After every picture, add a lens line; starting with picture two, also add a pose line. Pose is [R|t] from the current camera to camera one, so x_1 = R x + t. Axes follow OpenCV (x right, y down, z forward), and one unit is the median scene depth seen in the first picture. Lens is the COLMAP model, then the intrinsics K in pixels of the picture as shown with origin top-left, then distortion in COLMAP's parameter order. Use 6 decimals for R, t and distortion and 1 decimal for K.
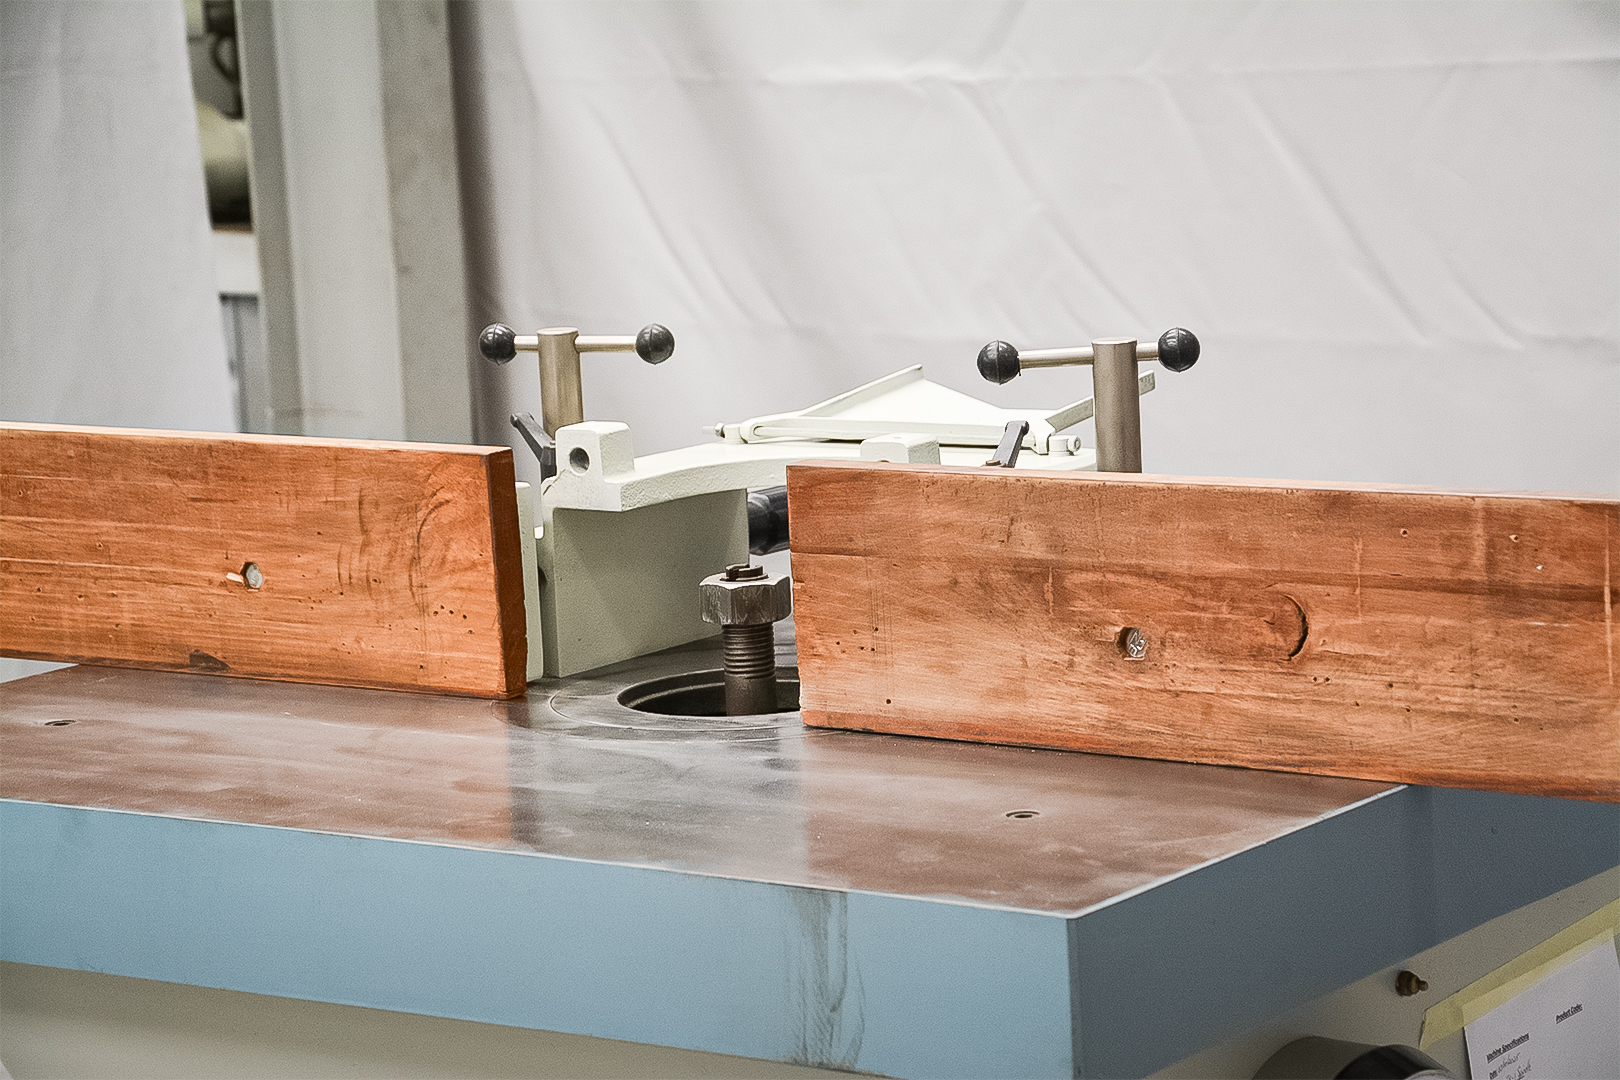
lens RADIAL K [[4262.6, 0, 819.4], [0, 4262.6, 559.6], [0, 0, 1]] dist [0.653285, 0.463598]
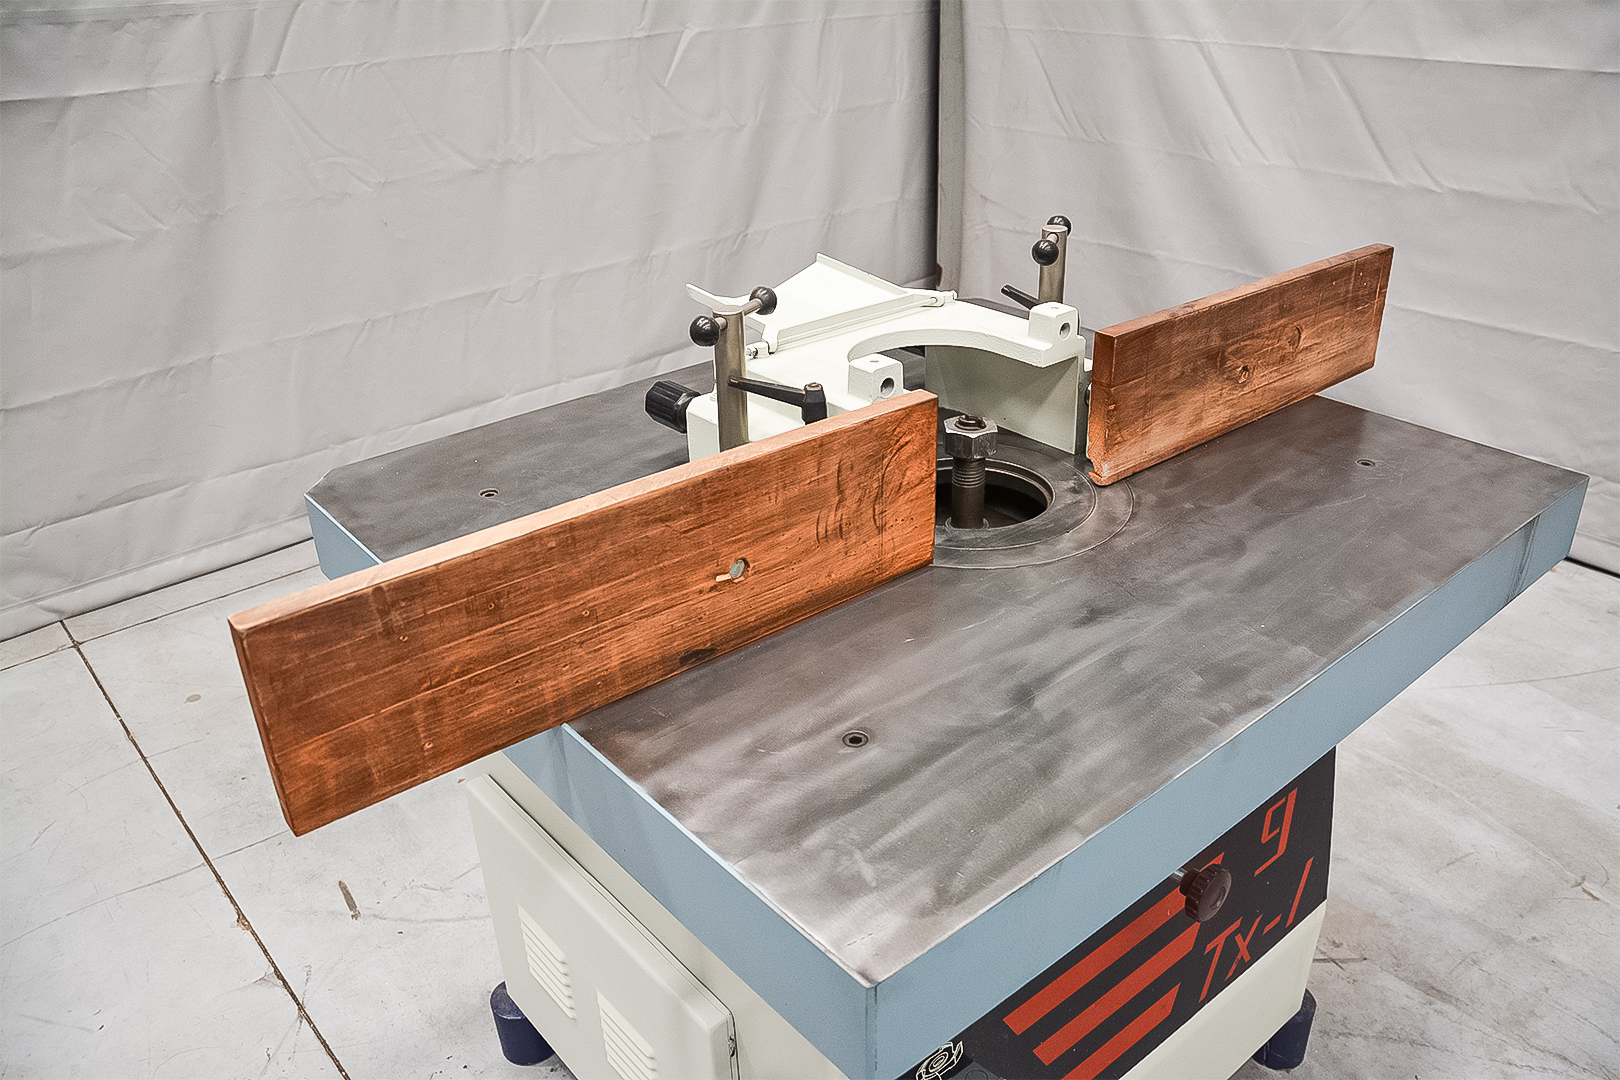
lens RADIAL K [[1259.8, 0, 826.4], [0, 1259.8, 538.0], [0, 0, 1]] dist [-0.160313, 0.122079]
pose [[0.230352, -0.396744, 0.888556, -0.450522], [0.155578, 0.916382, 0.368836, -0.134071], [-0.960590, 0.053277, 0.272815, 0.923221]]
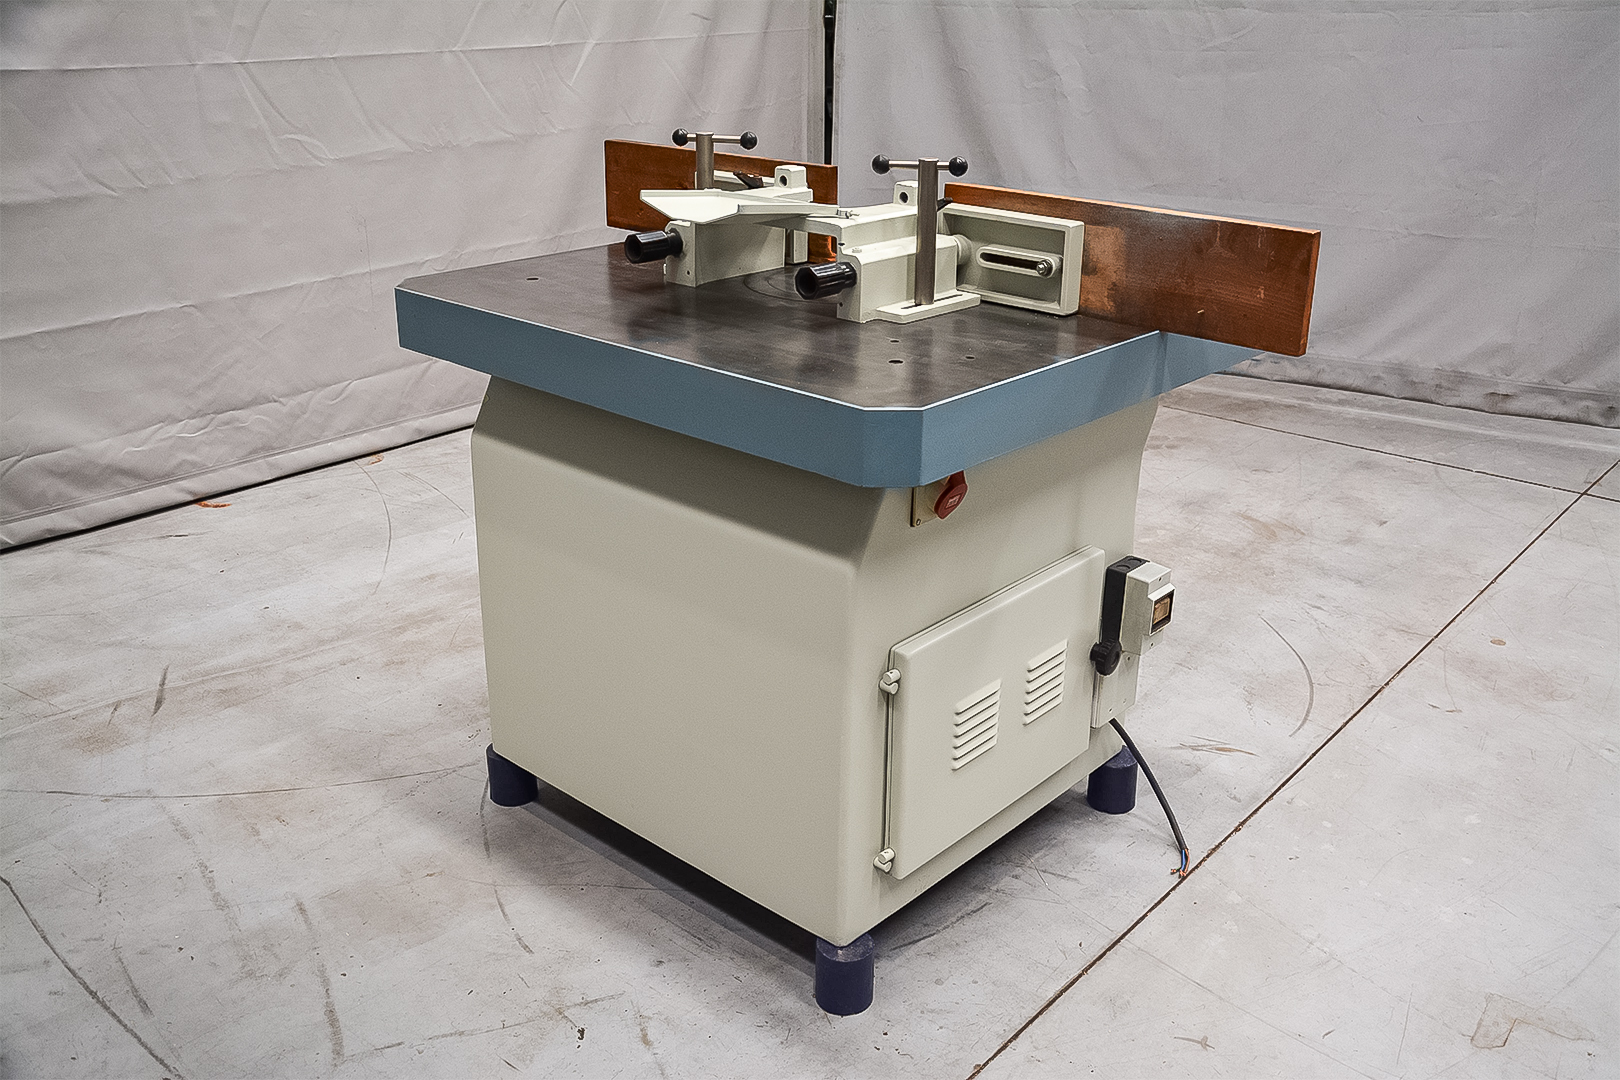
lens RADIAL K [[1453.2, 0, 810.0], [0, 1453.2, 540.0], [0, 0, 1]] dist [-0.122947, 0.212004]
pose [[-0.993940, 0.002417, 0.109894, -0.084022], [0.057291, 0.864614, 0.499160, -0.258027], [-0.093809, 0.502431, -0.859513, 1.791832]]
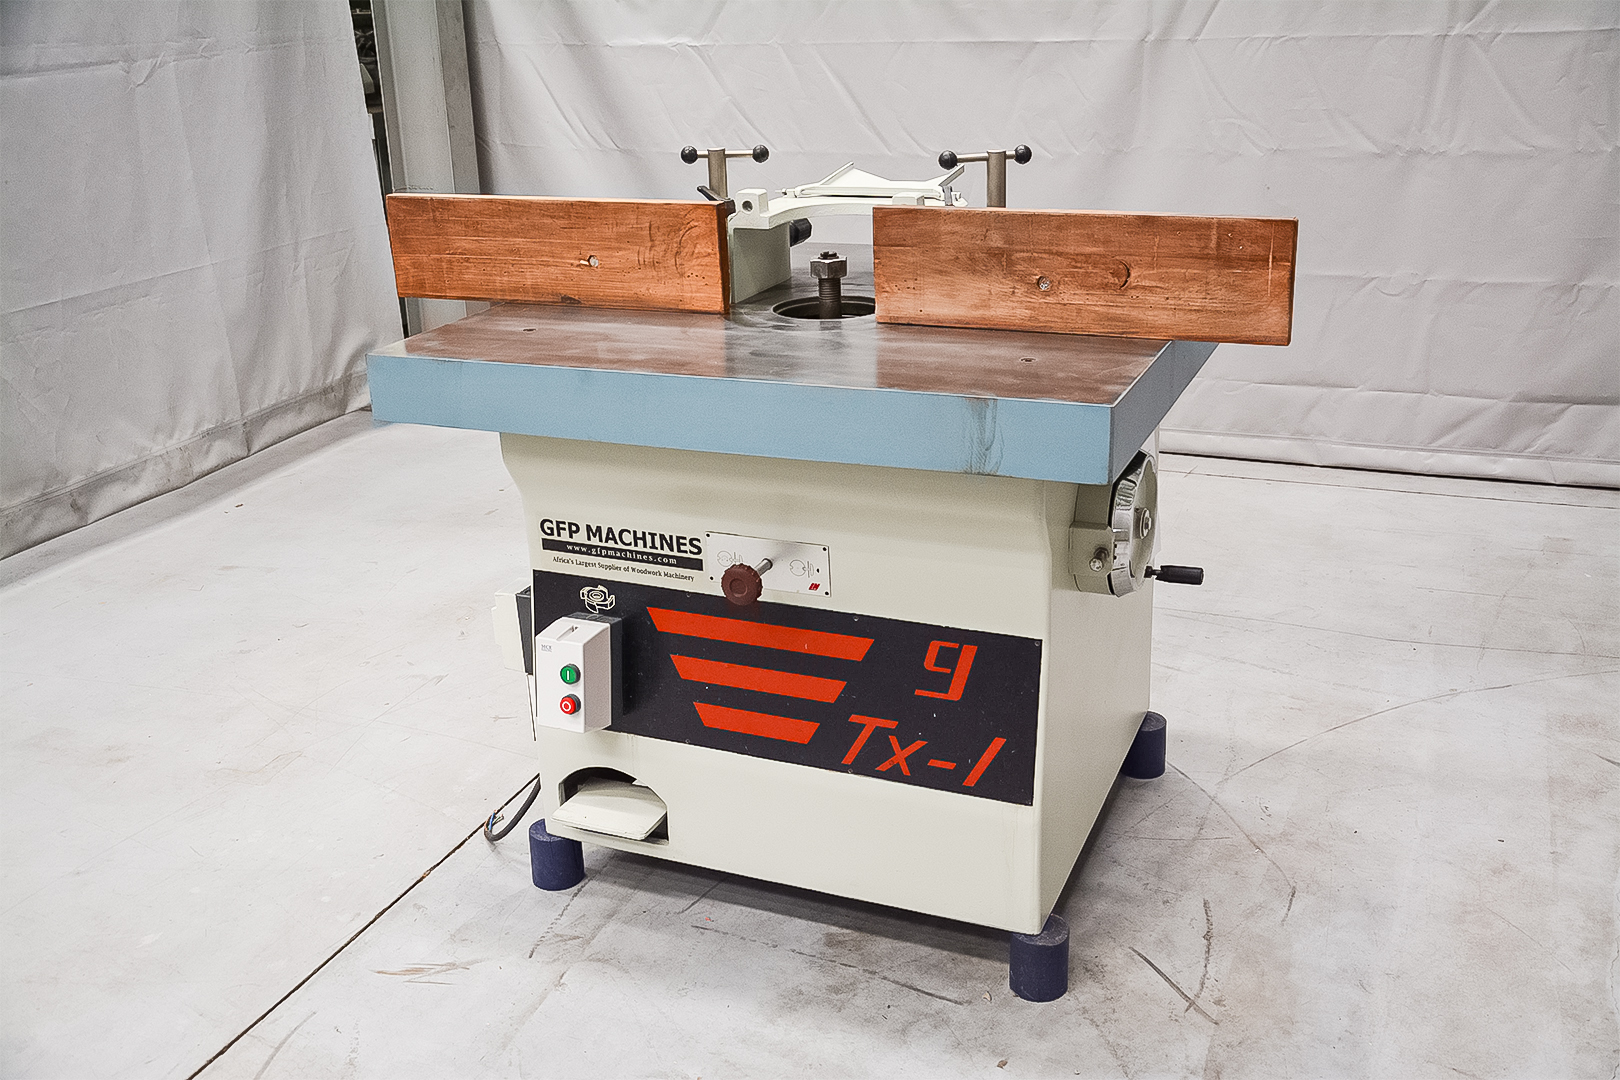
lens RADIAL K [[1572.6, 0, 825.5], [0, 1572.6, 537.3], [0, 0, 1]] dist [-0.073717, 0.229808]
pose [[0.972094, -0.063738, 0.225769, -0.217611], [0.020391, 0.981698, 0.189351, -0.007702], [-0.233706, -0.179464, 0.955602, 0.168691]]
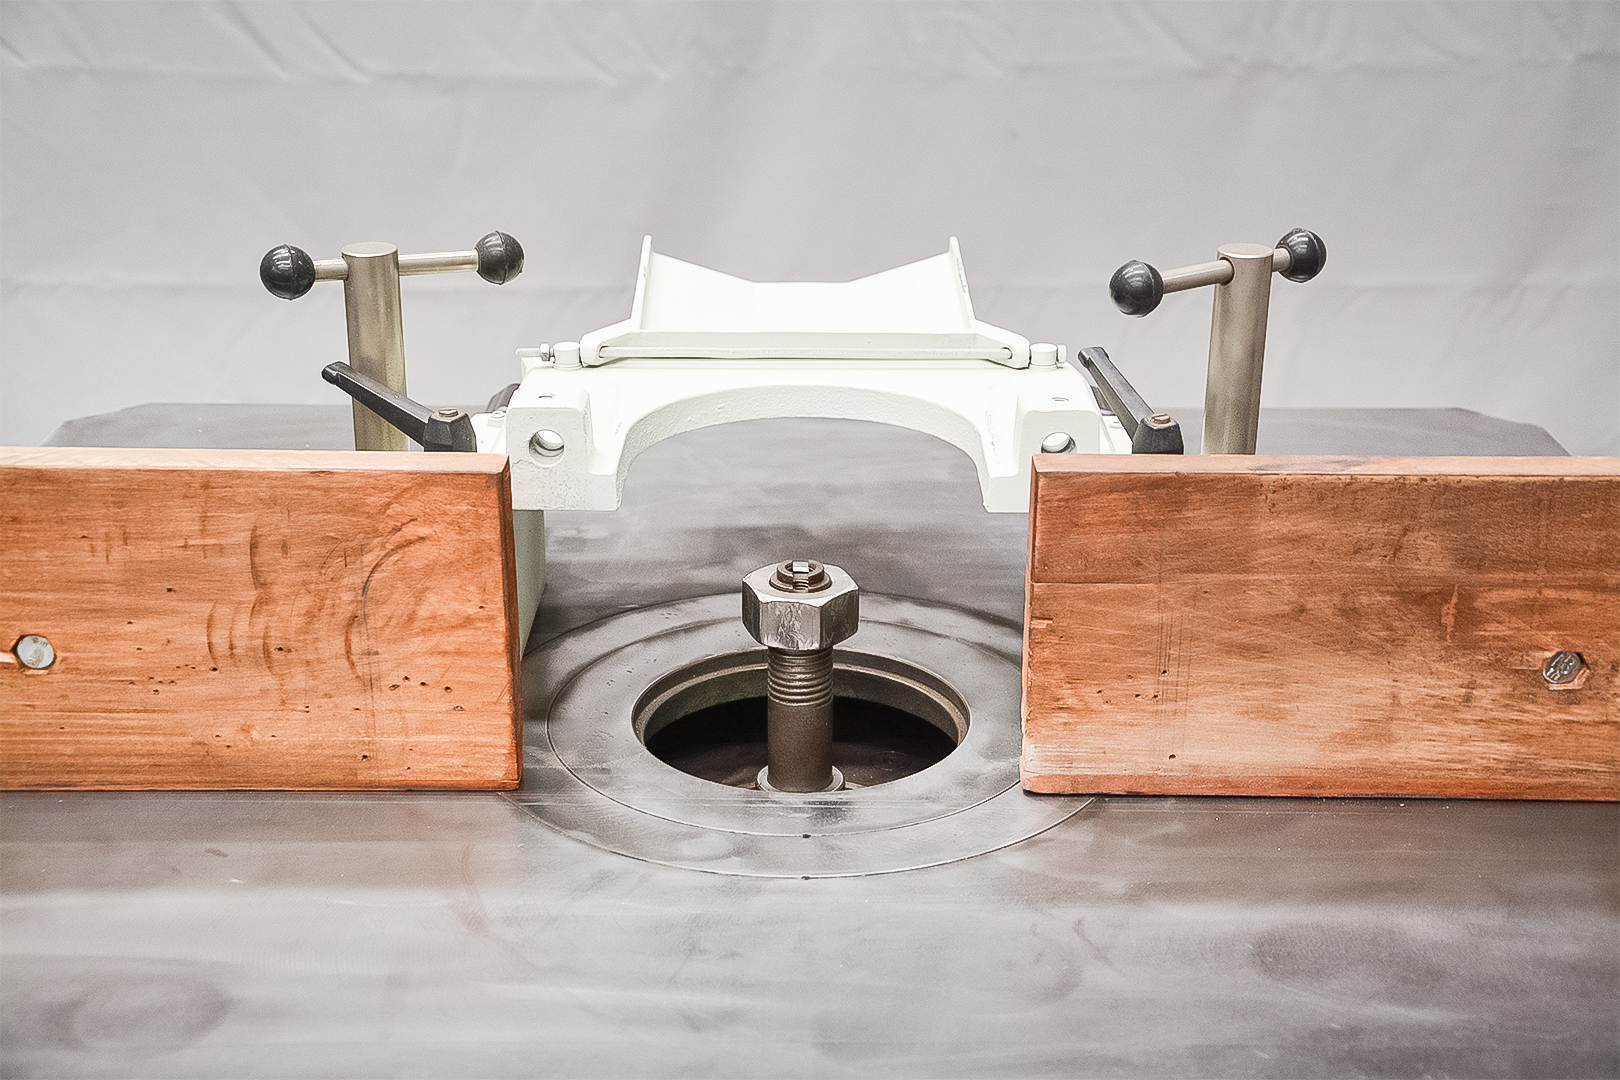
lens RADIAL K [[2202.9, 0, 817.1], [0, 2202.9, 544.1], [0, 0, 1]] dist [0.030825, 0.574769]
pose [[0.802263, -0.160423, 0.575012, -0.243687], [0.043917, 0.976466, 0.211152, -0.086425], [-0.595353, -0.144147, 0.790428, 0.678460]]
